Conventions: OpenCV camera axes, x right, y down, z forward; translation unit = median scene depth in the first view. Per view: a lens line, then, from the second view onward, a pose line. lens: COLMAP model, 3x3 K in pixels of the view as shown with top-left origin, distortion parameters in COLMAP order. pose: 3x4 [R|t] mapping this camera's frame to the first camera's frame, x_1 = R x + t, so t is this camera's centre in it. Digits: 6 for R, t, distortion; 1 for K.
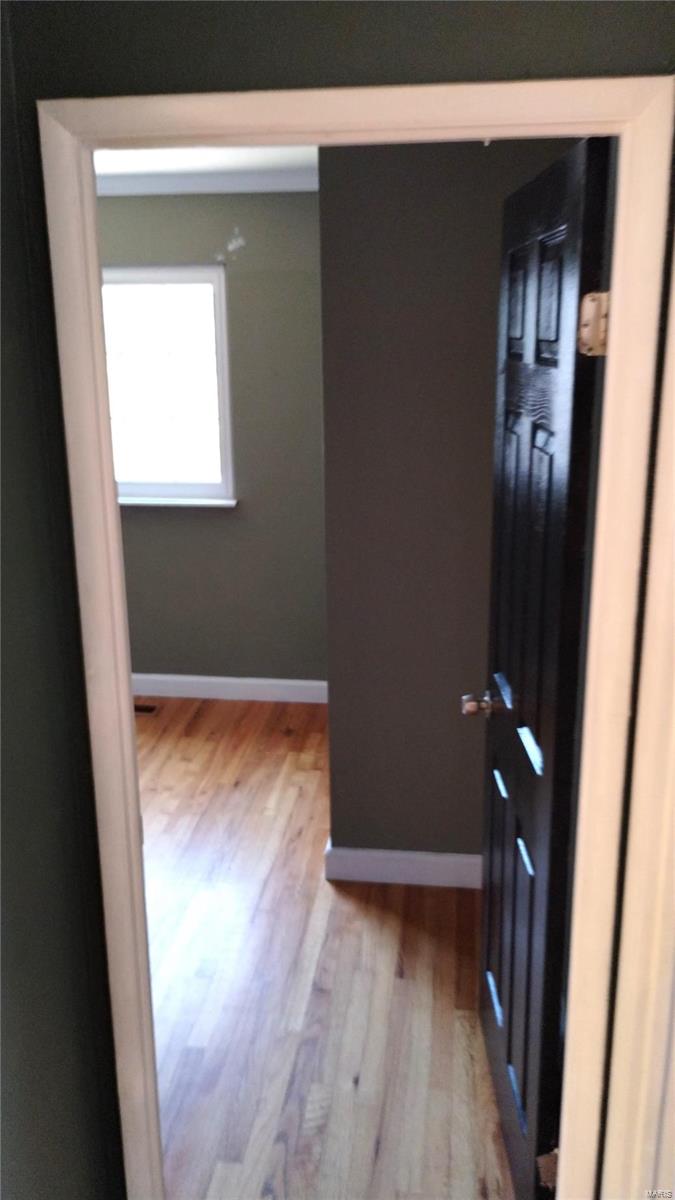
lens RADIAL K [[1002.6, 0, 339.9], [0, 1002.6, 597.7], [0, 0, 1]] dist [0.024427, -0.012978]
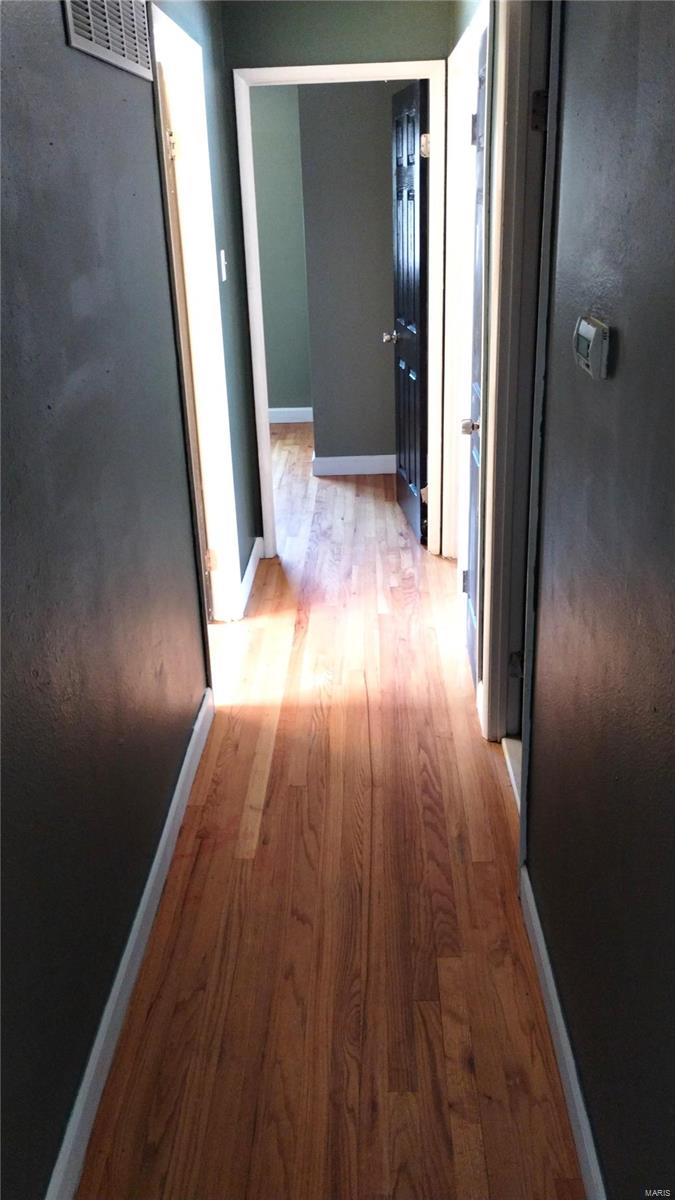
lens RADIAL K [[1002.6, 0, 334.8], [0, 1002.6, 603.7], [0, 0, 1]] dist [0.024427, -0.012978]
pose [[0.994631, -0.059756, 0.084485, -0.172699], [0.049922, 0.992218, 0.114067, 0.363409], [-0.090644, -0.109237, 0.989874, -1.042422]]
